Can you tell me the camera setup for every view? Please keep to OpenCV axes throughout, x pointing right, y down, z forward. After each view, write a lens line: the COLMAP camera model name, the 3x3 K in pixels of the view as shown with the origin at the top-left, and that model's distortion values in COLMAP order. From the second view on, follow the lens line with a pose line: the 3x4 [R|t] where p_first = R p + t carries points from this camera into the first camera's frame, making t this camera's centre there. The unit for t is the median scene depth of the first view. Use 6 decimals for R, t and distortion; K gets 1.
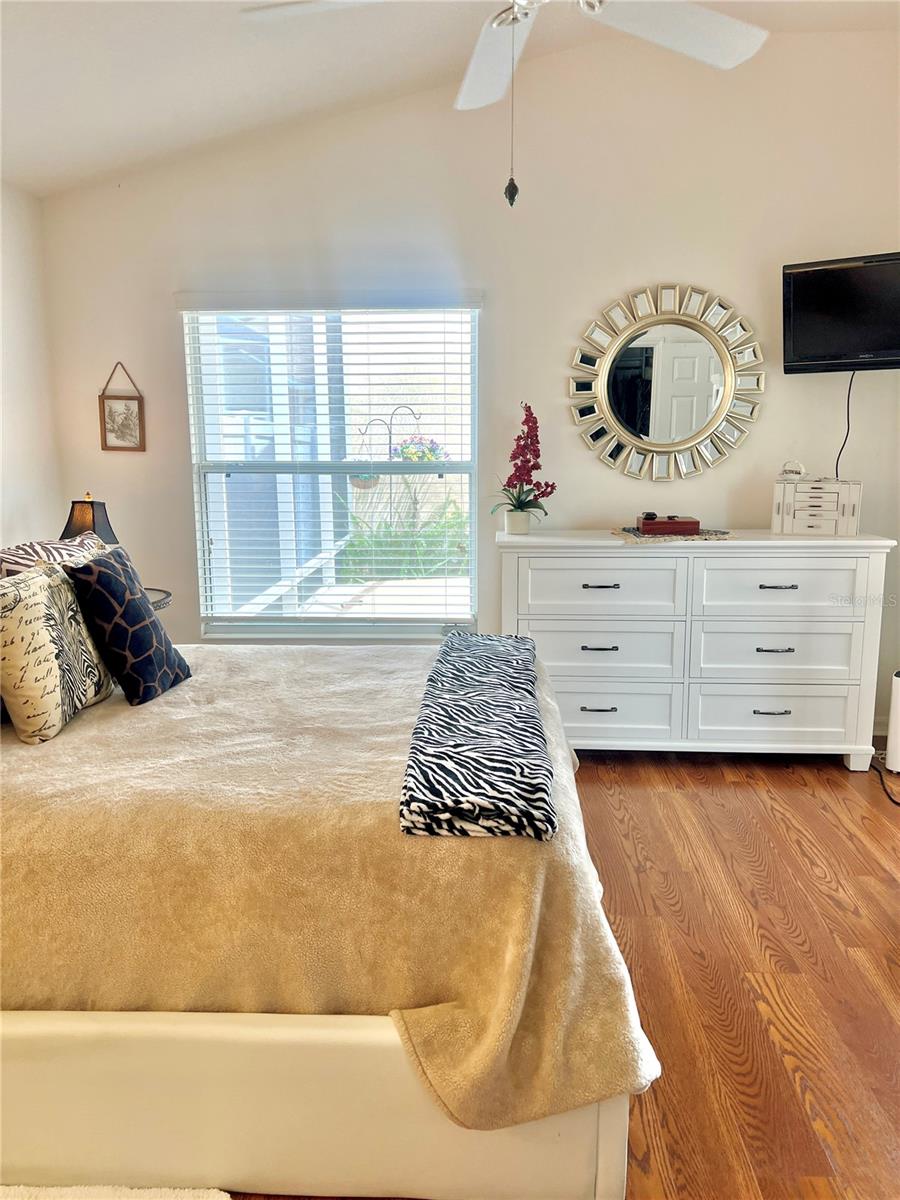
lens RADIAL K [[902.5, 0, 452.7], [0, 902.5, 595.7], [0, 0, 1]] dist [0.033886, -0.040412]
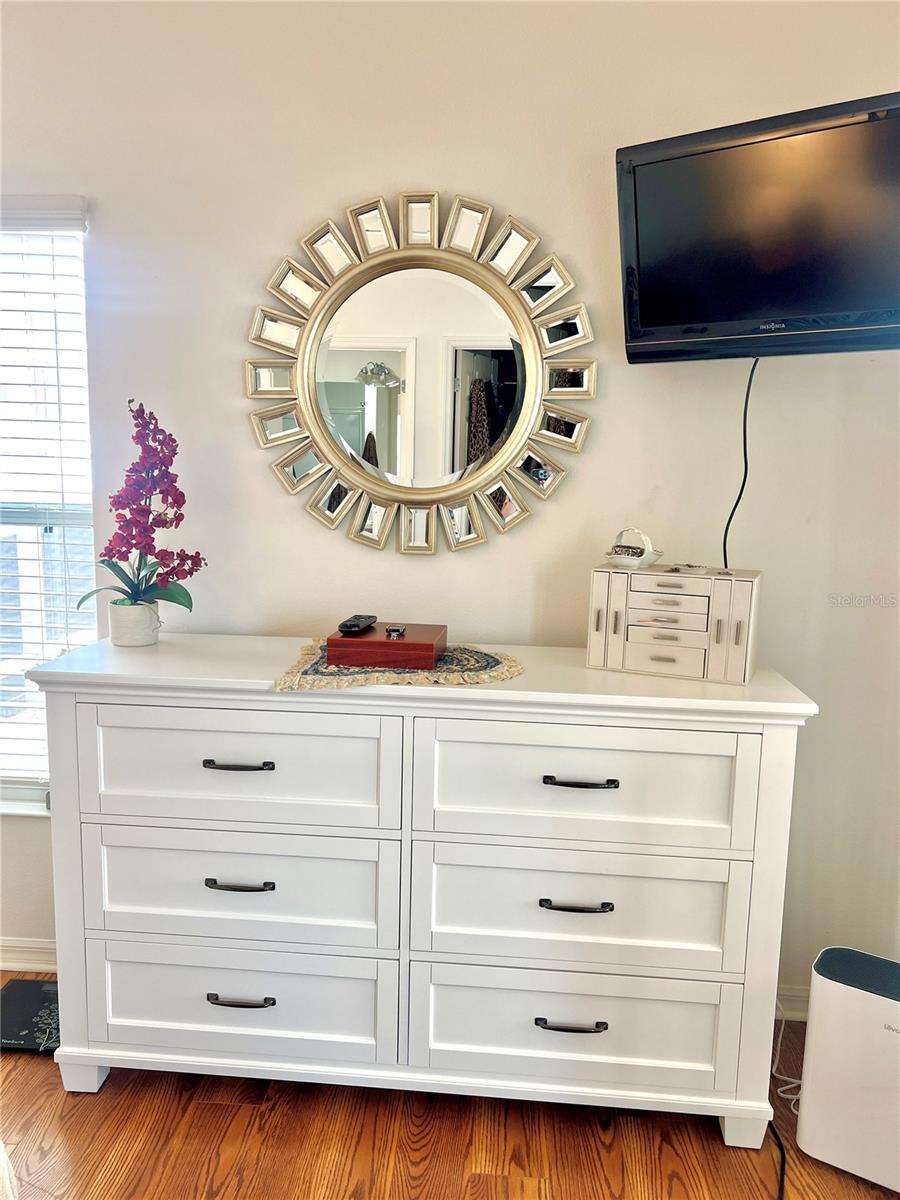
lens RADIAL K [[902.5, 0, 449.4], [0, 902.5, 604.7], [0, 0, 1]] dist [0.033886, -0.040412]
pose [[0.999065, 0.034346, -0.026265, 0.284933], [-0.034959, 0.999118, -0.023250, -0.089356], [0.025443, 0.024146, 0.999385, 0.479681]]
